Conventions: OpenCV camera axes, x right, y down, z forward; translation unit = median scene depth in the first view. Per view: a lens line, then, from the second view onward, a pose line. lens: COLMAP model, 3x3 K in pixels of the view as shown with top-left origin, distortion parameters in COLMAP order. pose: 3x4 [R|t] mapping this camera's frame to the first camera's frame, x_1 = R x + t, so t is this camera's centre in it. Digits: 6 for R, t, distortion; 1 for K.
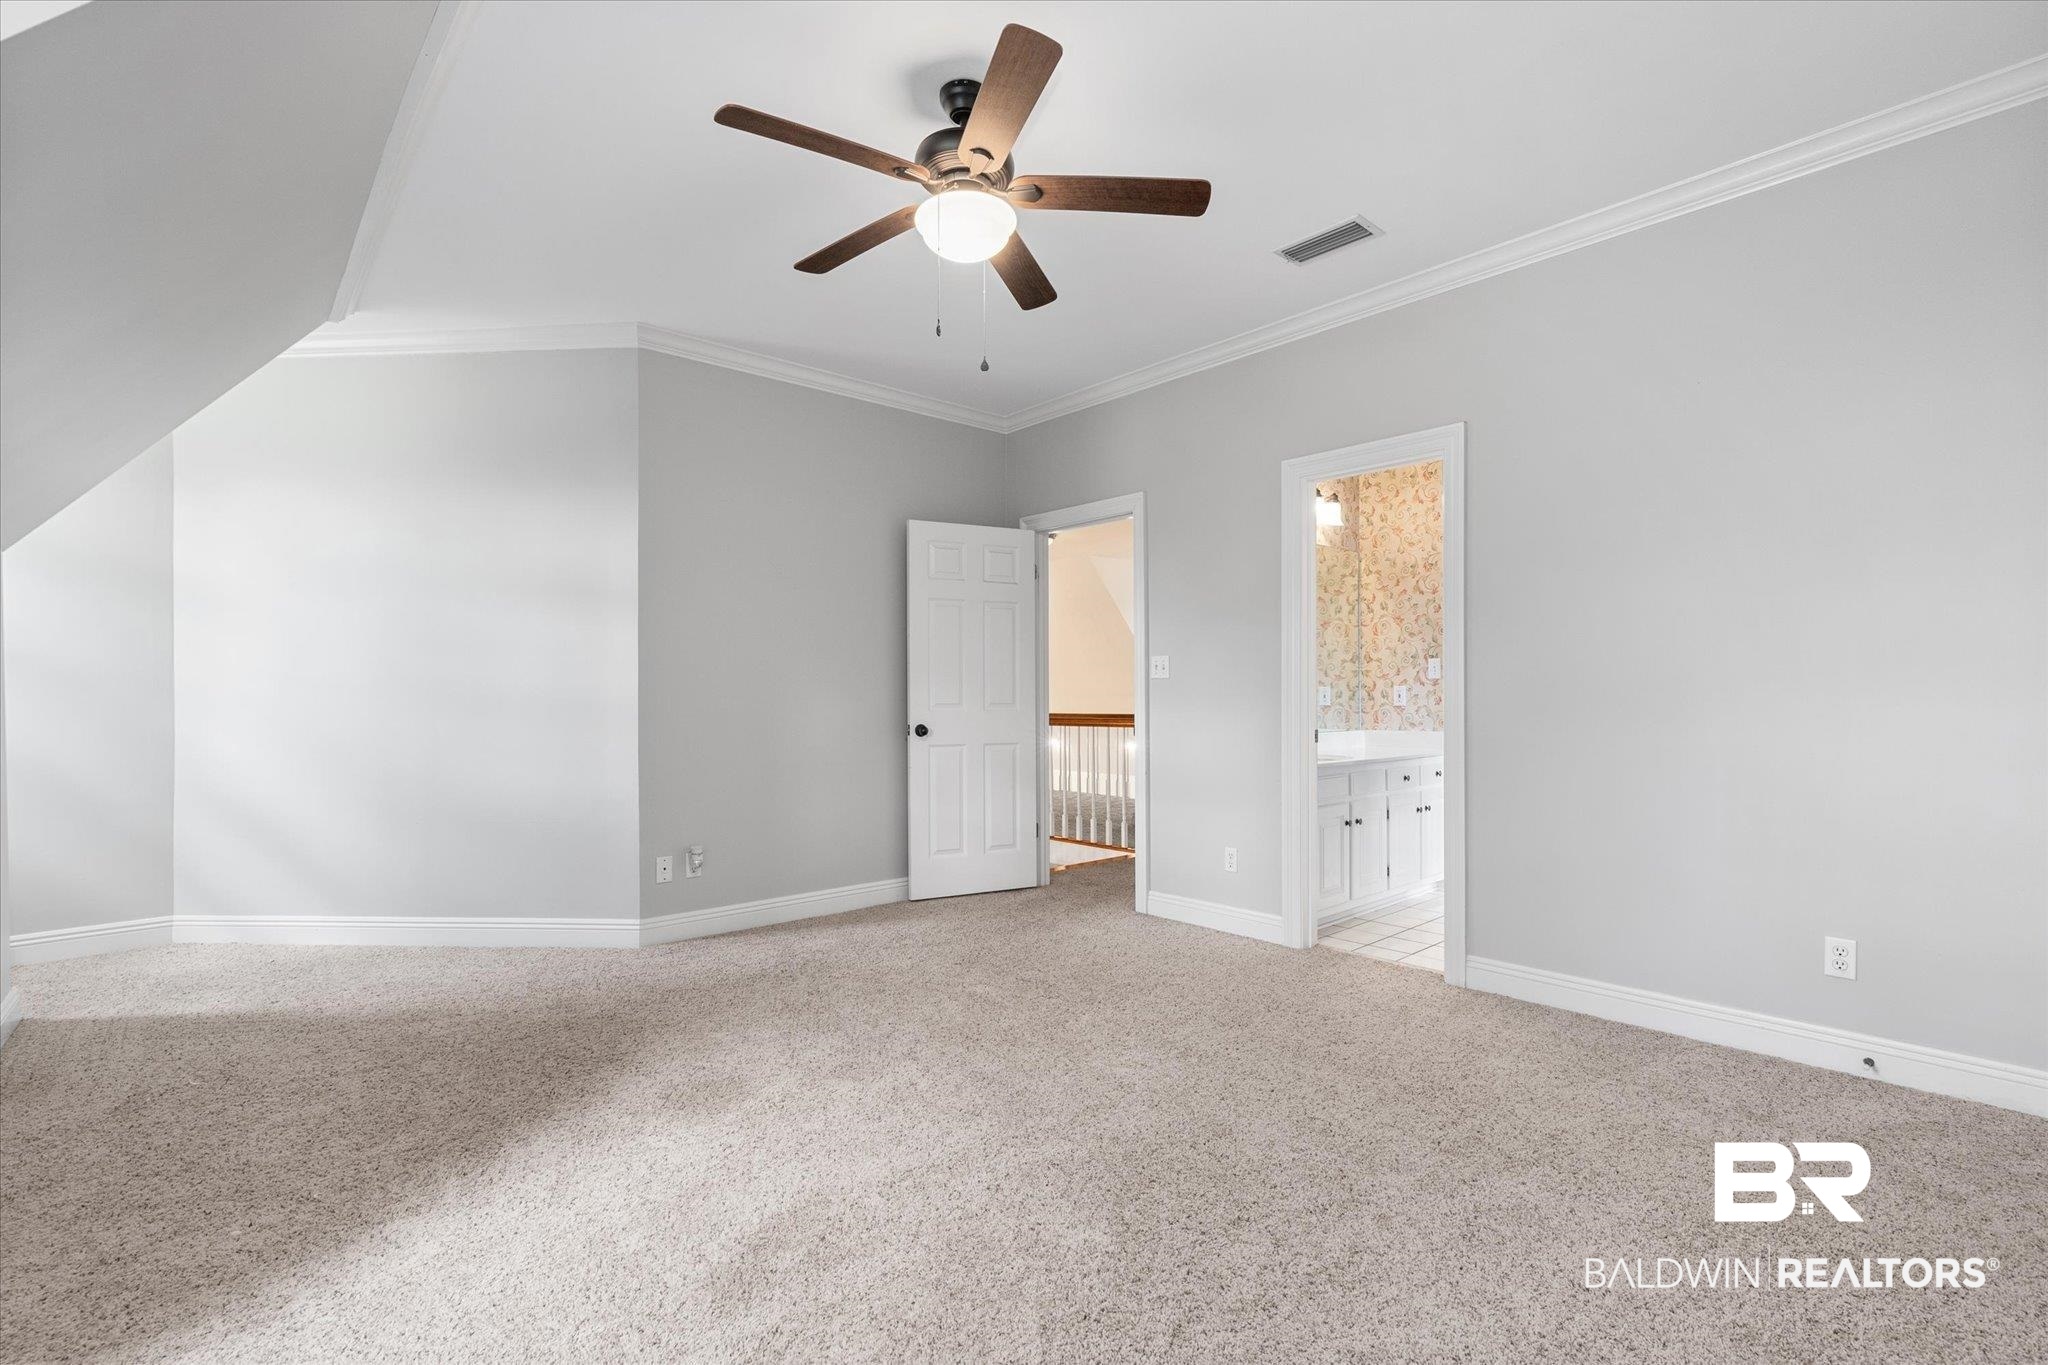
lens RADIAL K [[916.9, 0, 1025.8], [0, 916.9, 676.7], [0, 0, 1]] dist [-0.002063, 0.000775]
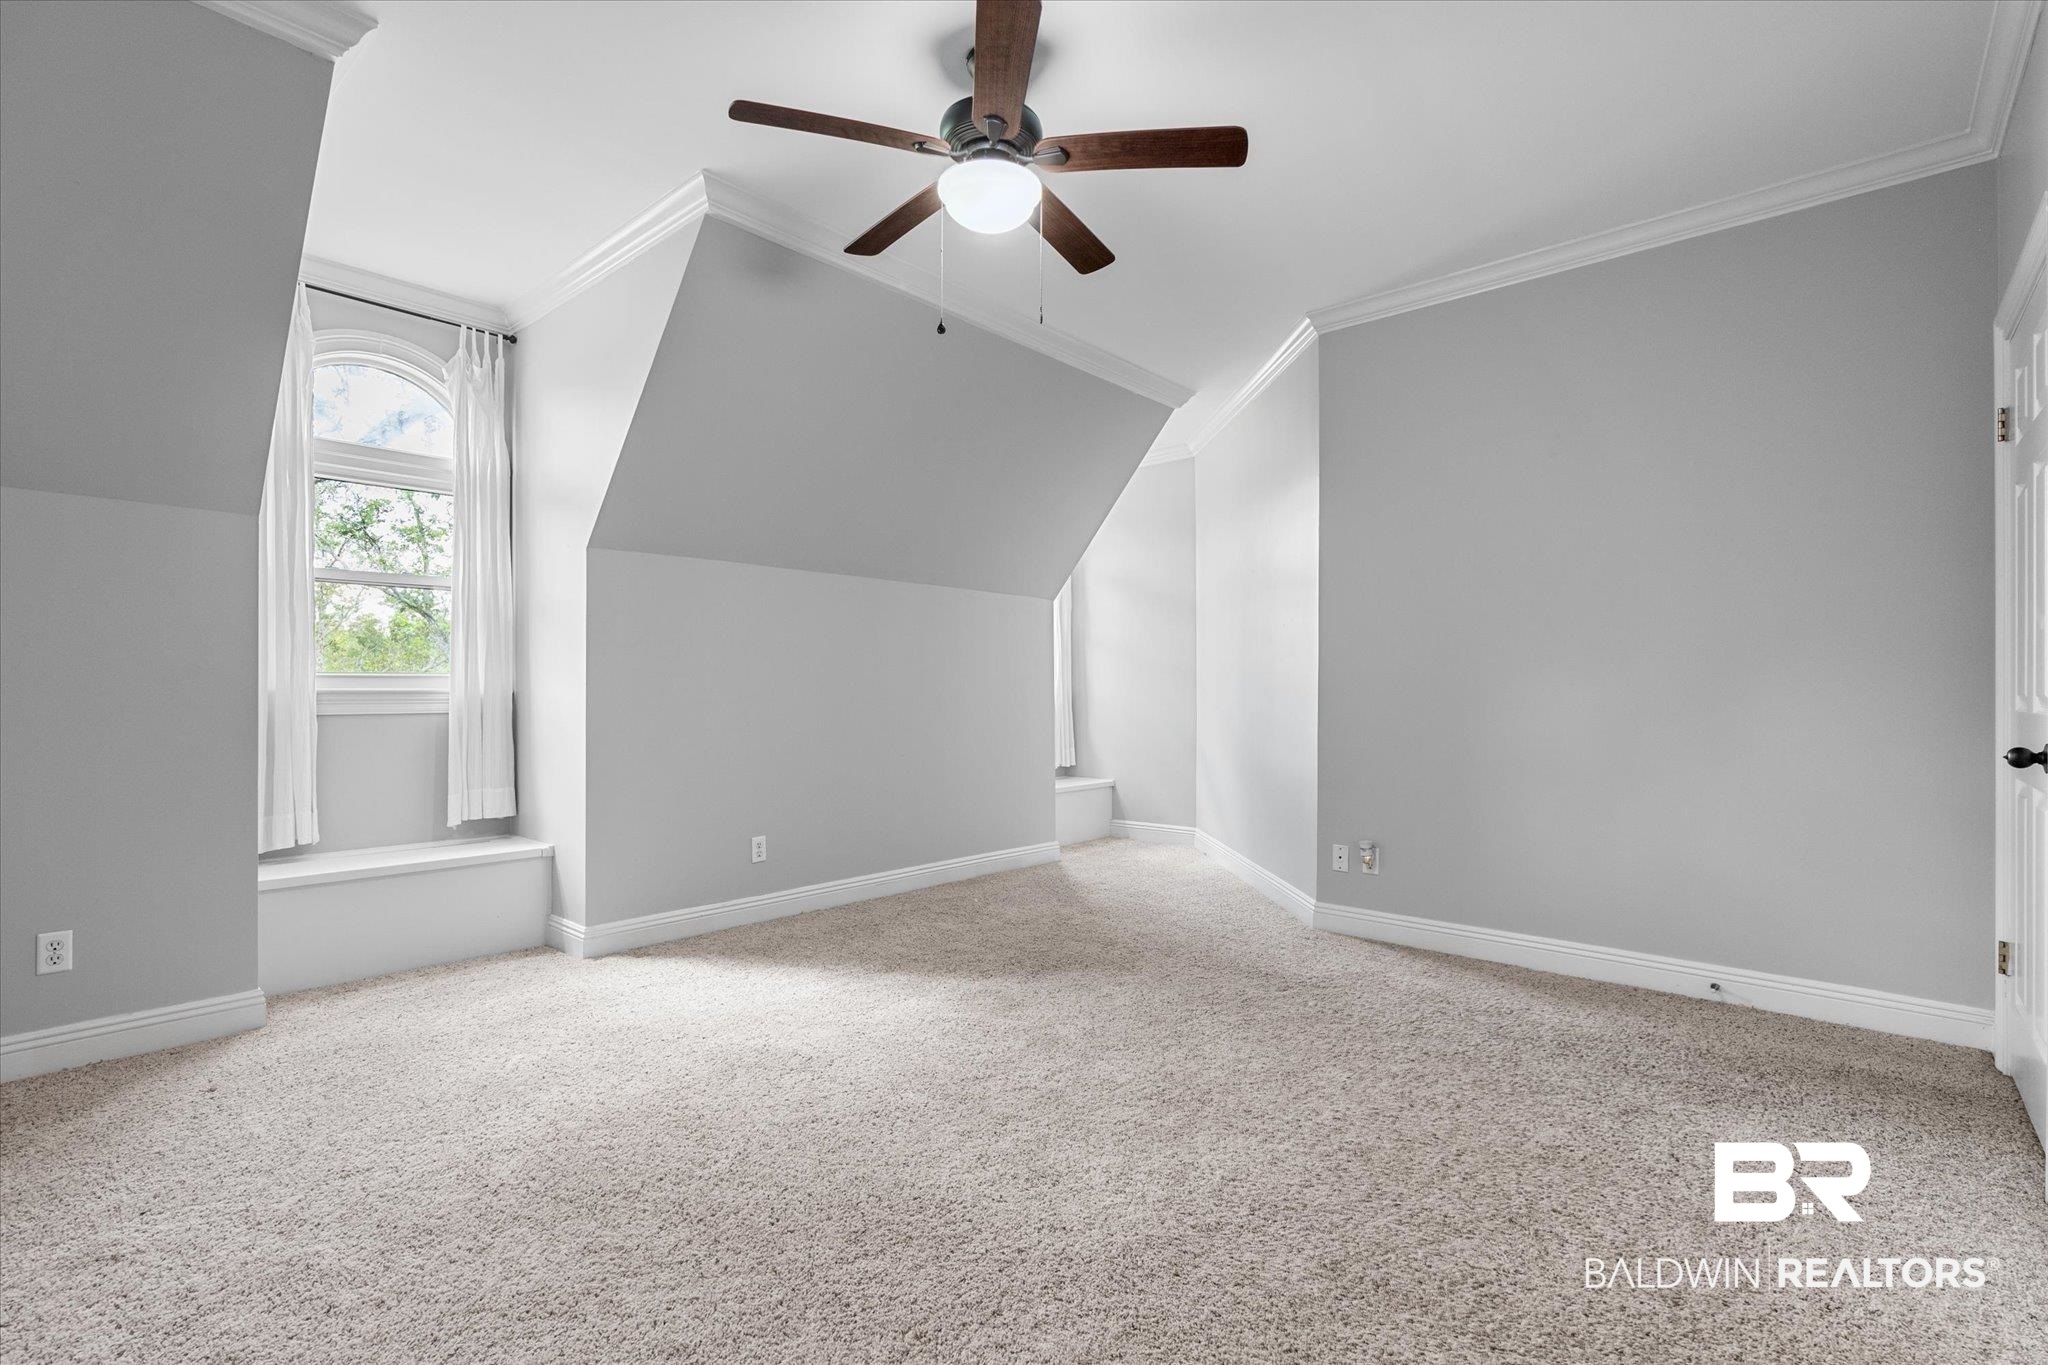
lens RADIAL K [[916.9, 0, 1025.8], [0, 916.9, 676.7], [0, 0, 1]] dist [-0.002063, 0.000775]
pose [[0.116308, 0.004812, -0.993202, 0.539056], [0.016984, 0.999832, 0.006833, 0.006044], [0.993068, -0.017664, 0.116207, 0.568557]]
